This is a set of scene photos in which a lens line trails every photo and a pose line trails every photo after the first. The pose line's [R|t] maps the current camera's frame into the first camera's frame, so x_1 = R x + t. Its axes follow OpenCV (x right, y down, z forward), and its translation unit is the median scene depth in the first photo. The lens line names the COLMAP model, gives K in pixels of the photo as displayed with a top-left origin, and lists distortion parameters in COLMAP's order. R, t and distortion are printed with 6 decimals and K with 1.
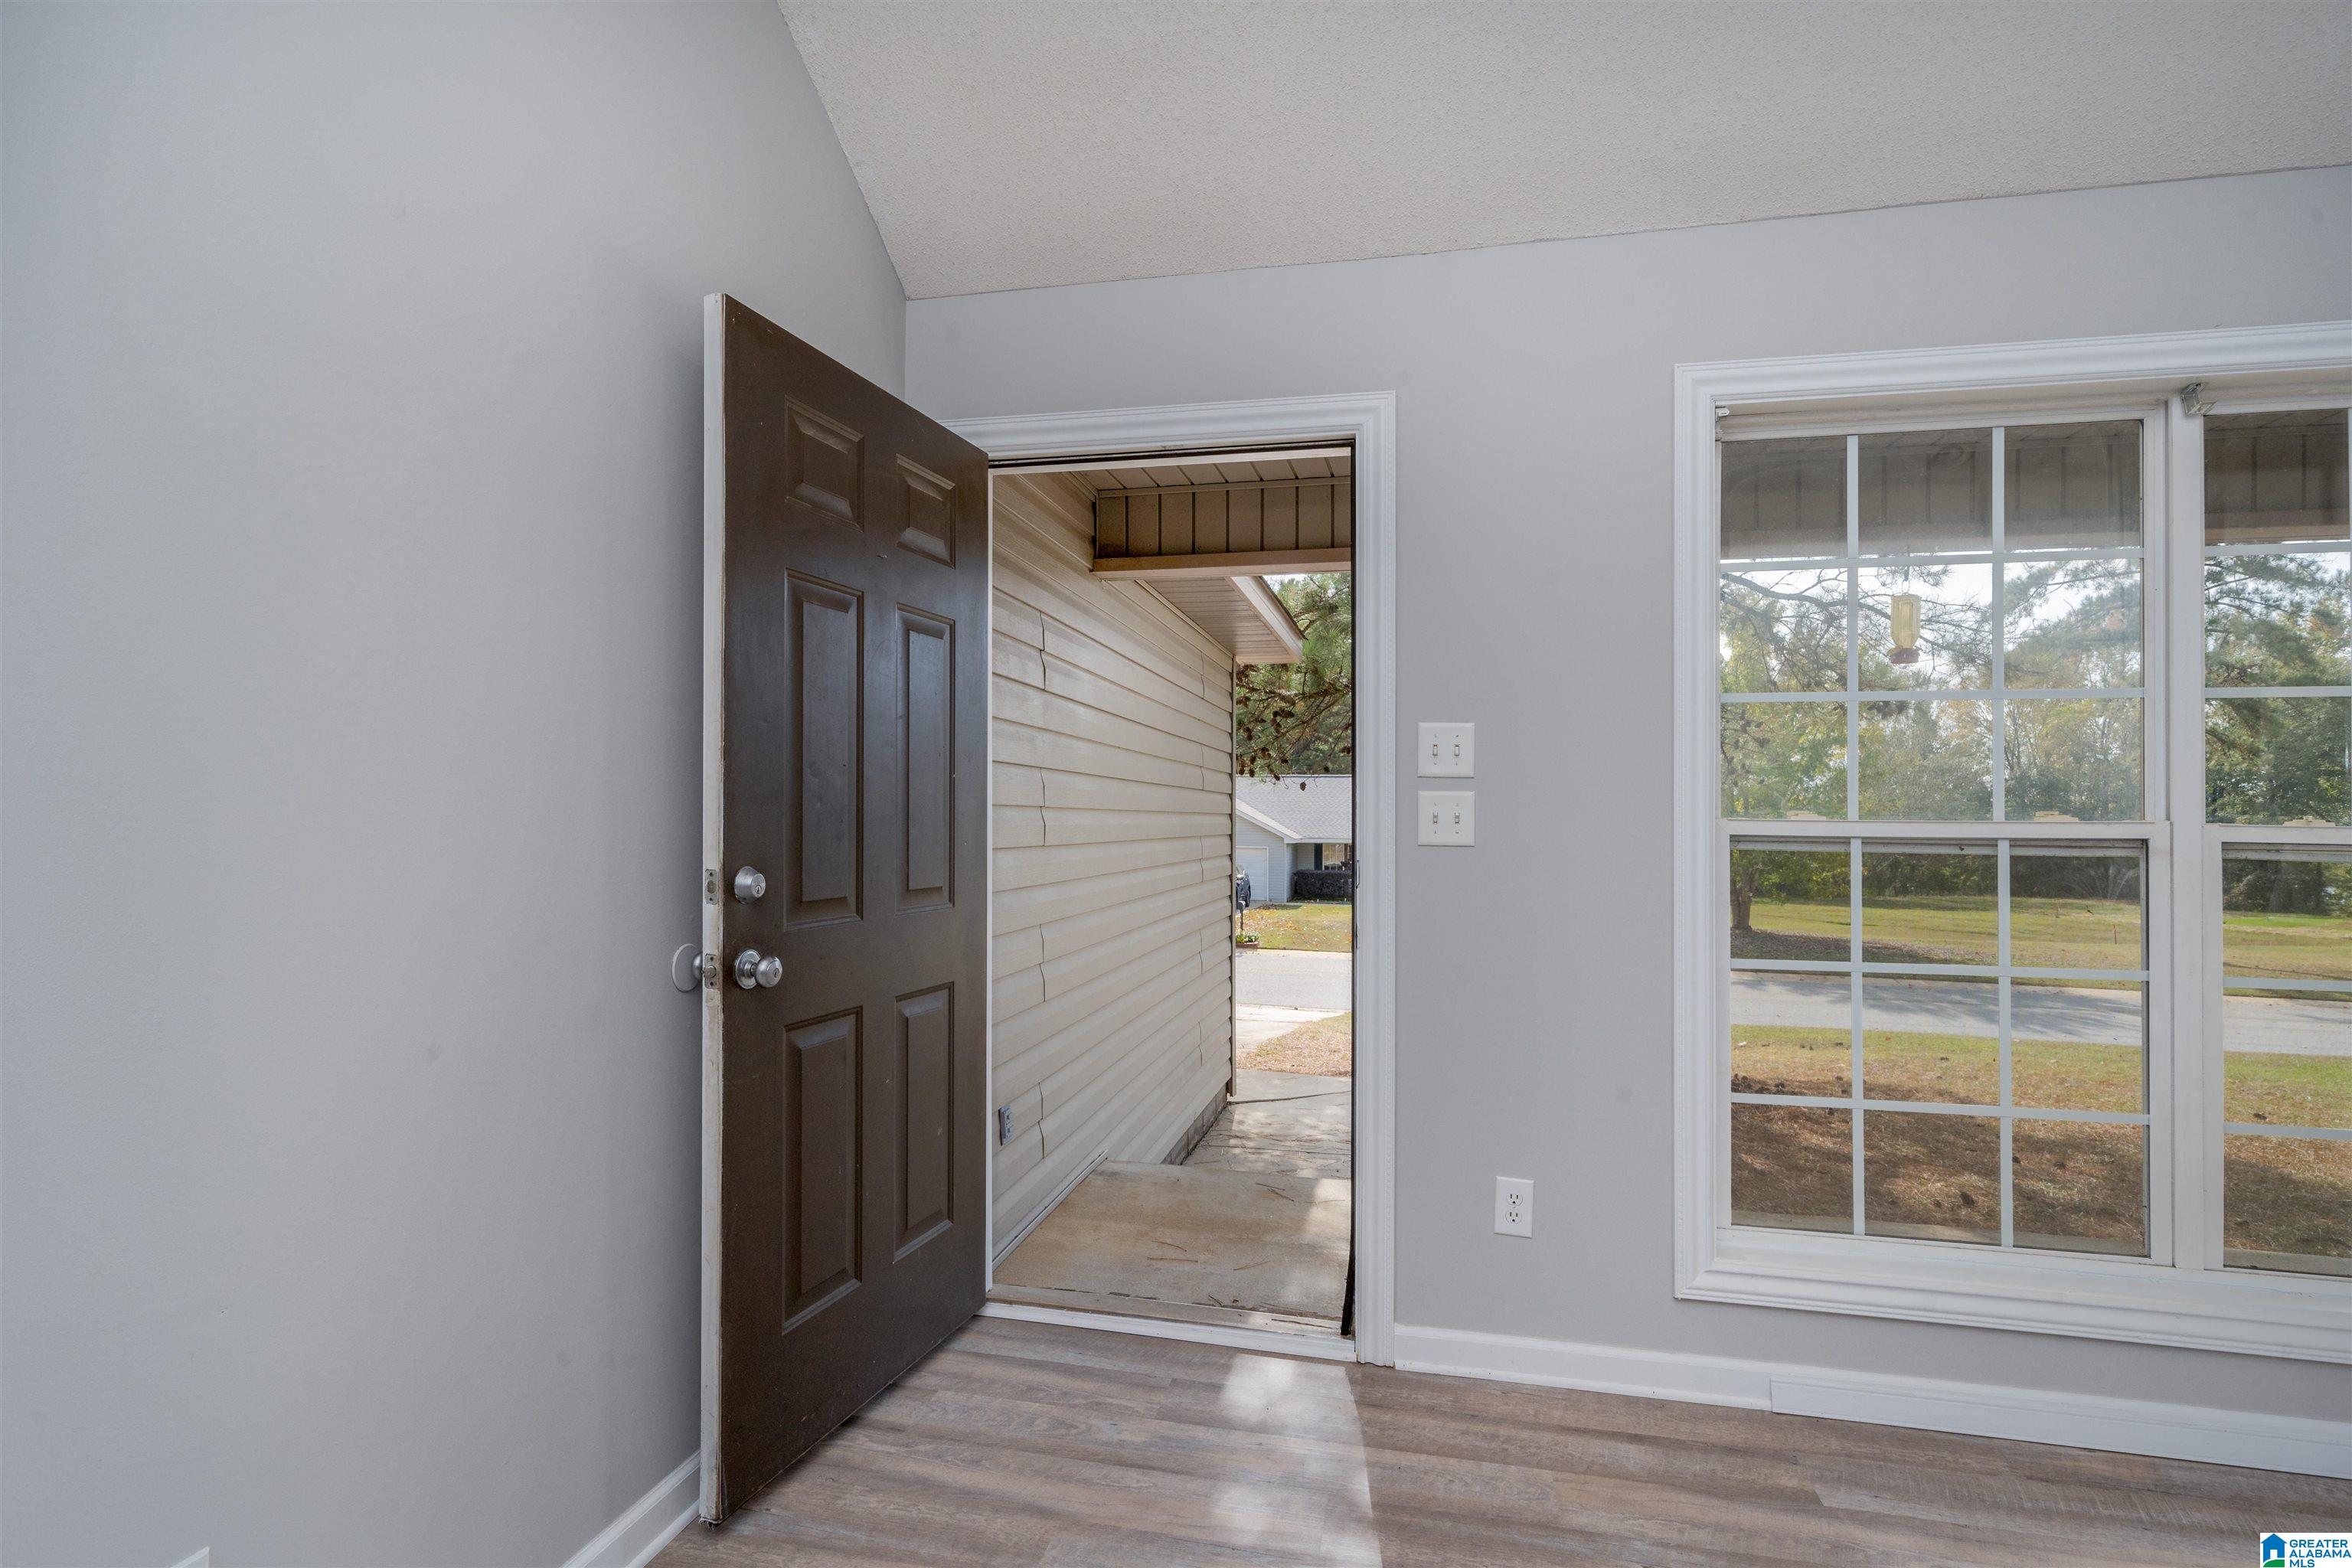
lens RADIAL K [[1173.1, 0, 1166.0], [0, 1173.1, 803.1], [0, 0, 1]] dist [0.003033, 0.000607]
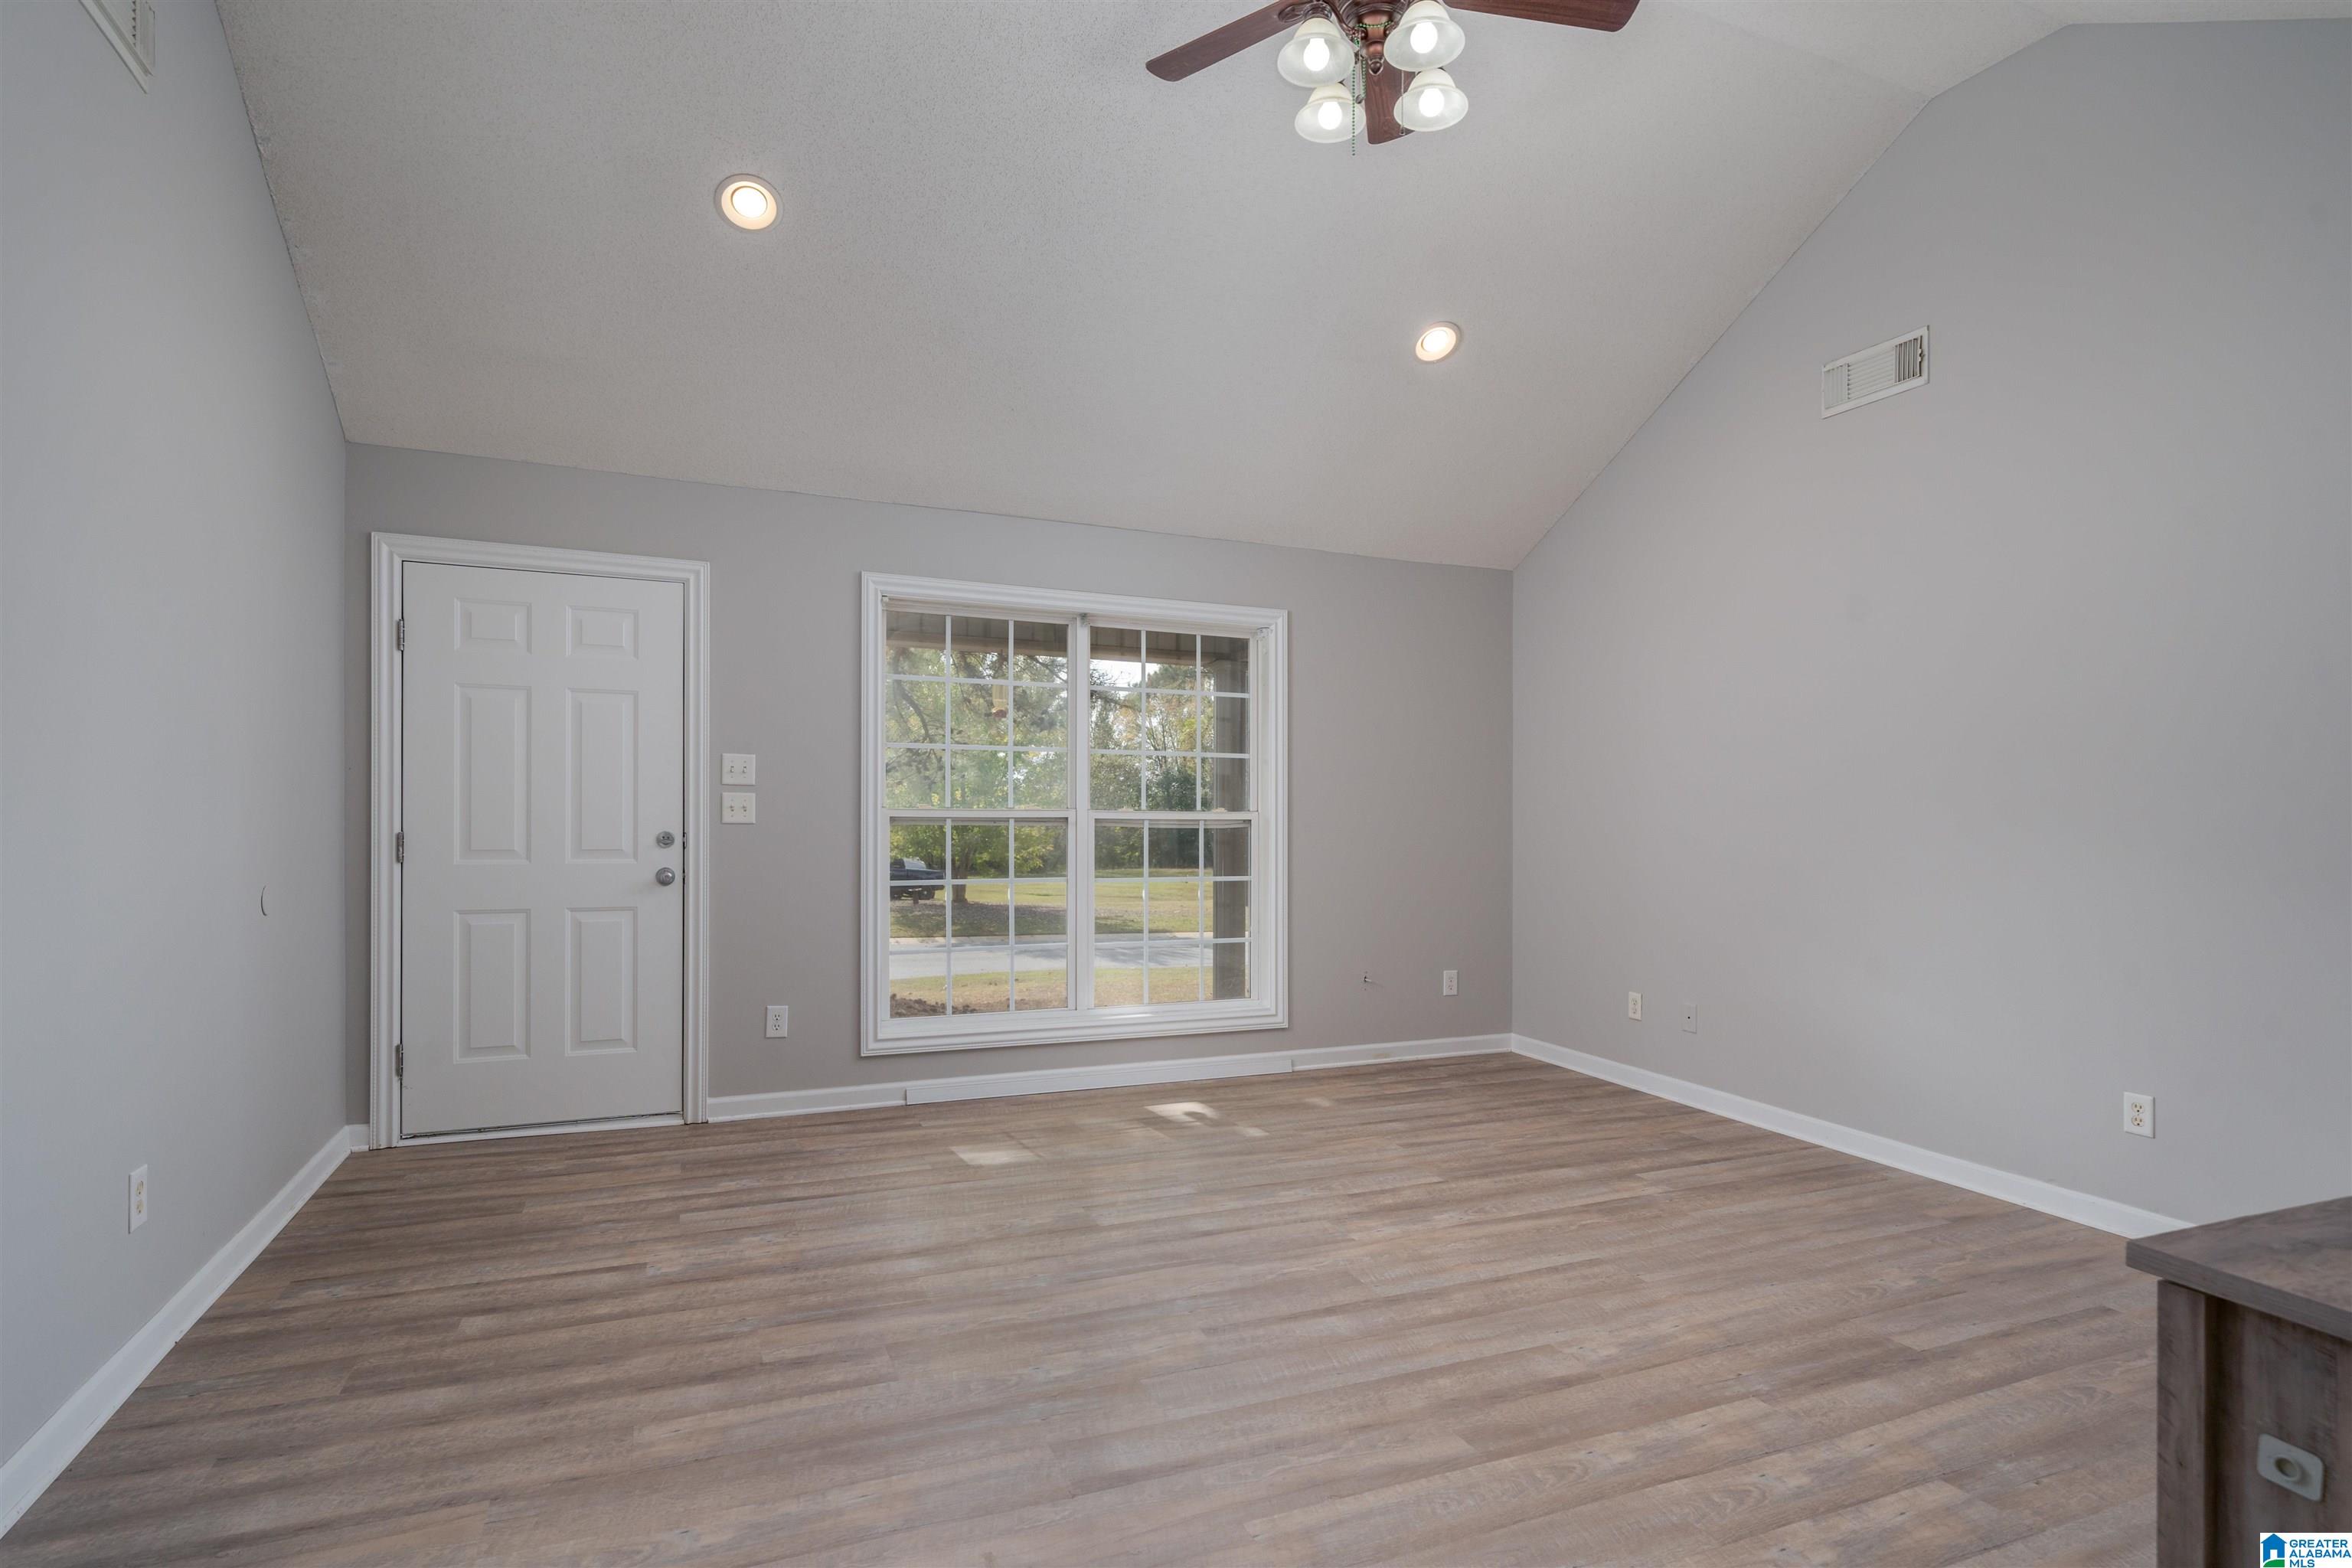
lens RADIAL K [[1173.1, 0, 1166.0], [0, 1173.1, 803.1], [0, 0, 1]] dist [0.003033, 0.000607]
pose [[0.812437, 0.000991, 0.583049, -0.276579], [-0.007209, 0.999939, 0.008346, -0.014440], [-0.583005, -0.010984, 0.812394, -0.832411]]
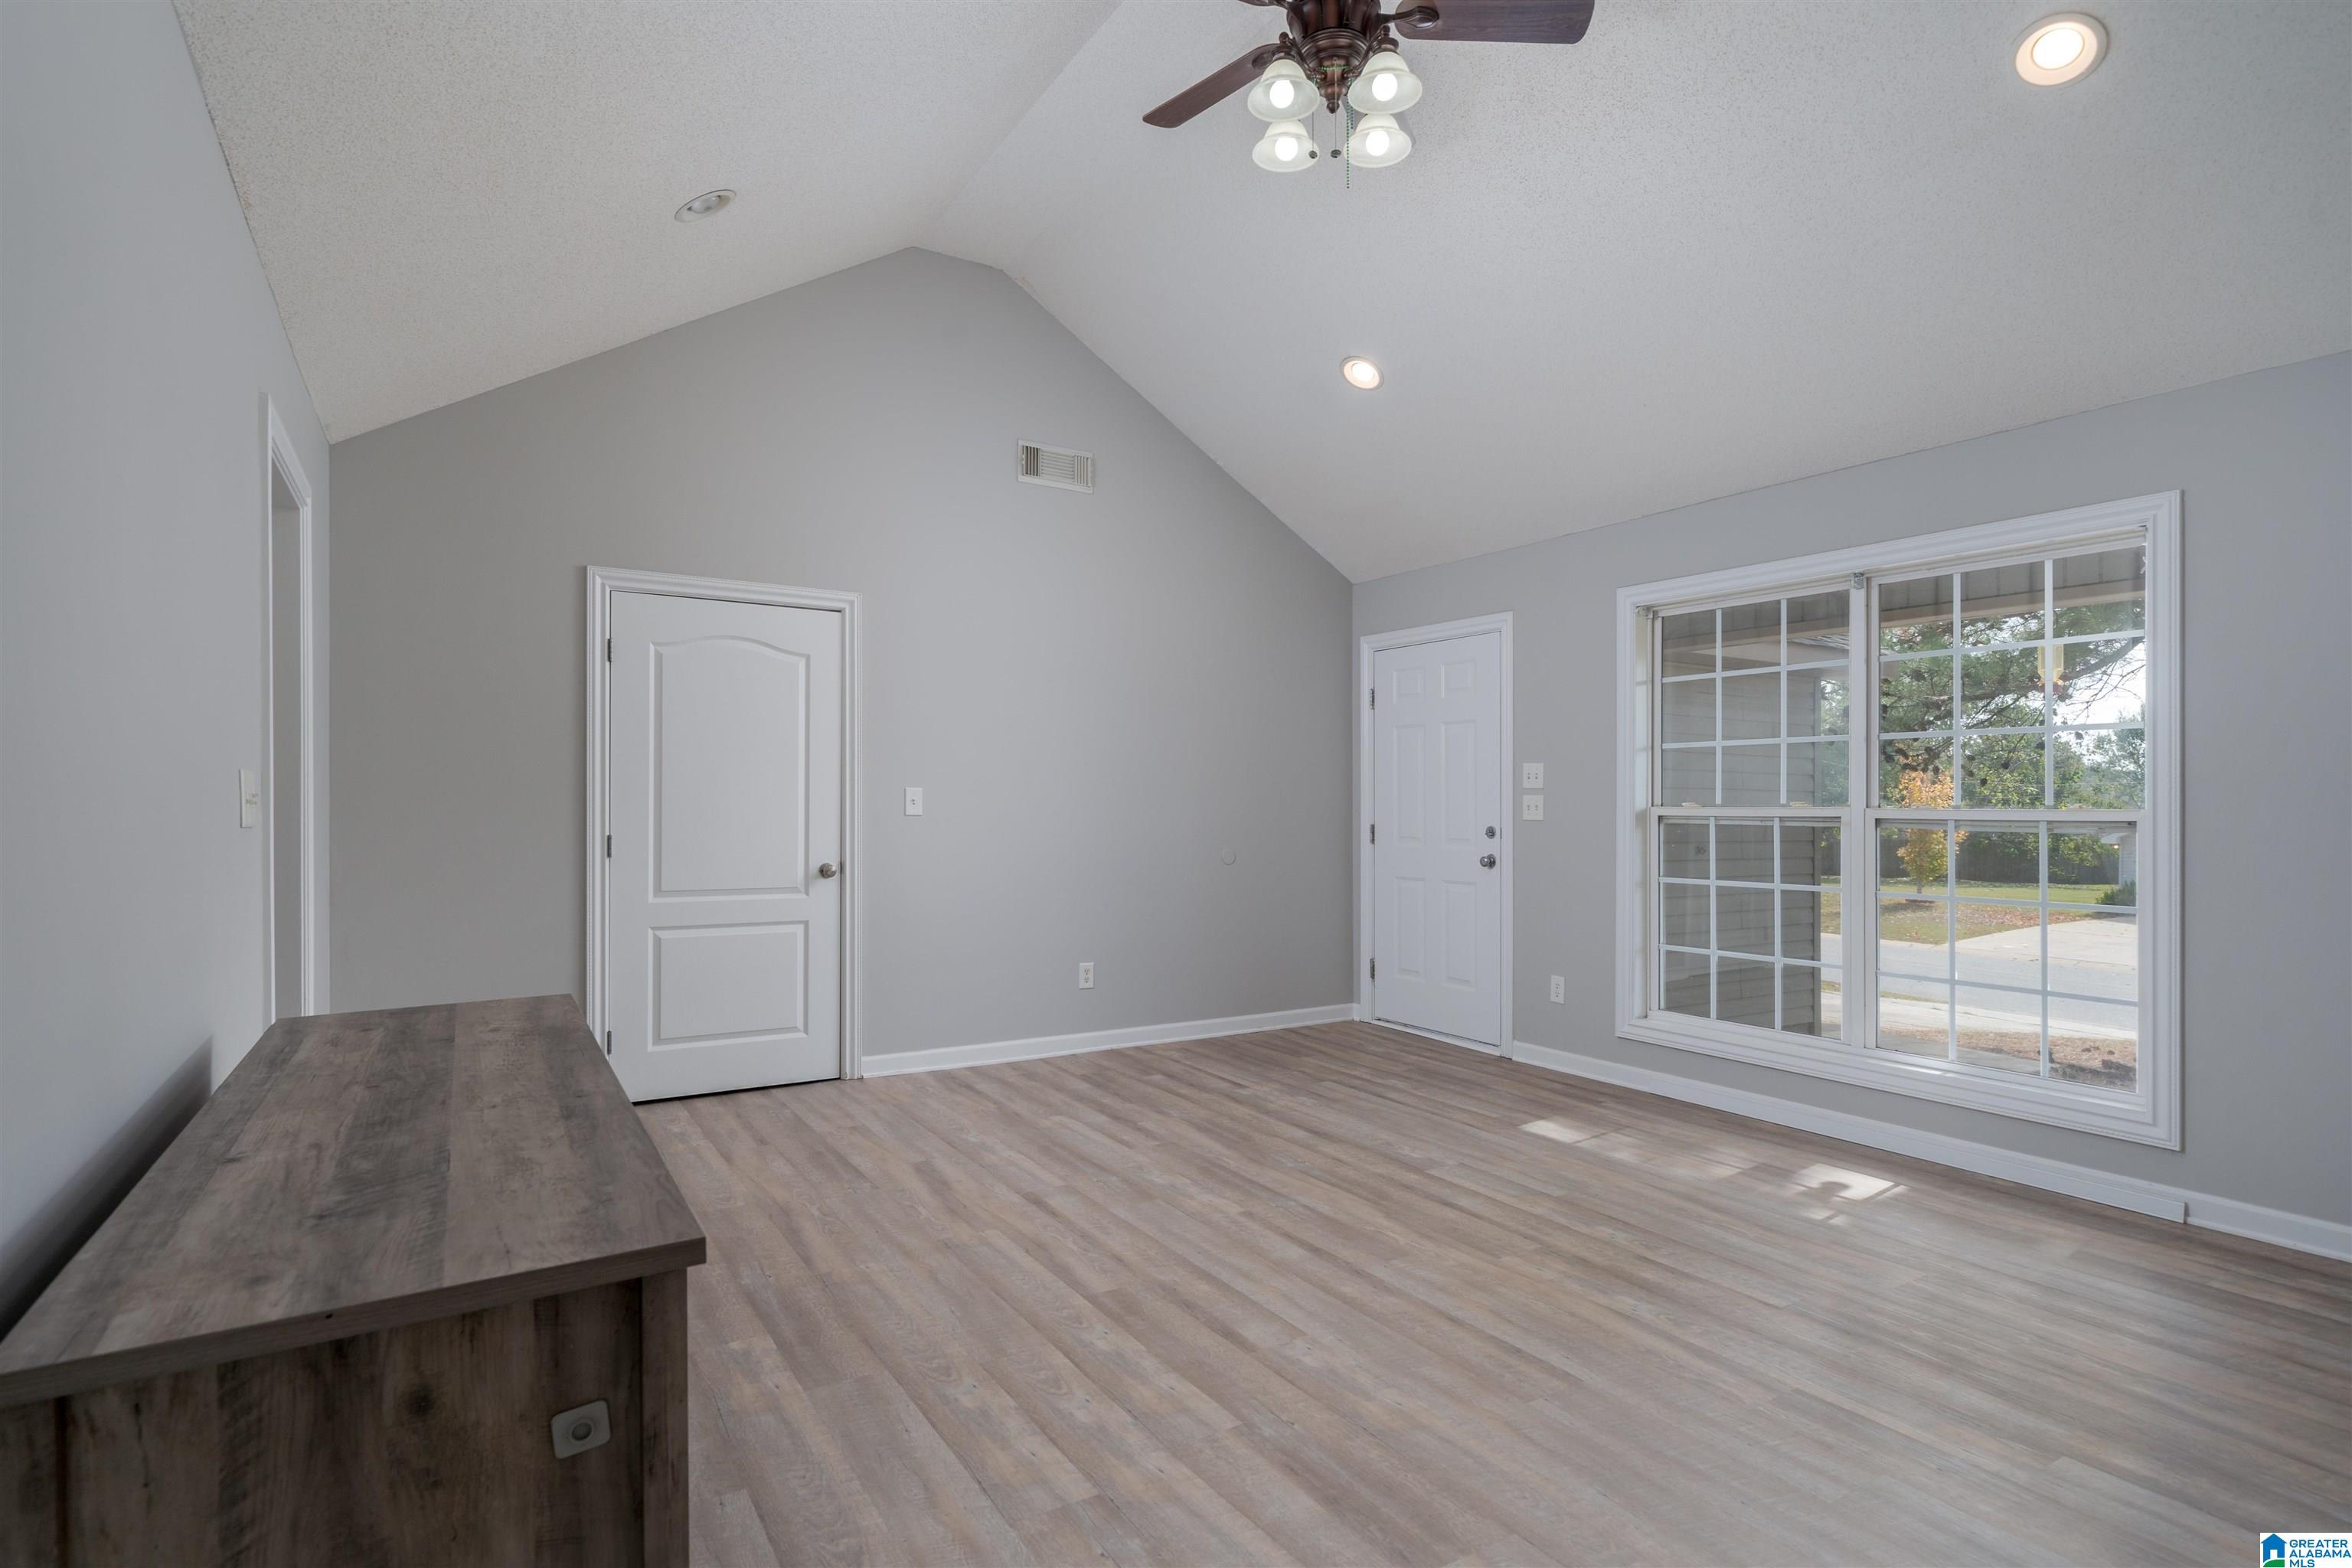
lens RADIAL K [[1173.1, 0, 1166.0], [0, 1173.1, 803.1], [0, 0, 1]] dist [0.003033, 0.000607]
pose [[0.698131, -0.009084, -0.715913, 1.340509], [0.007730, 0.999957, -0.005150, 0.010101], [0.715929, -0.001939, 0.698171, -1.006911]]
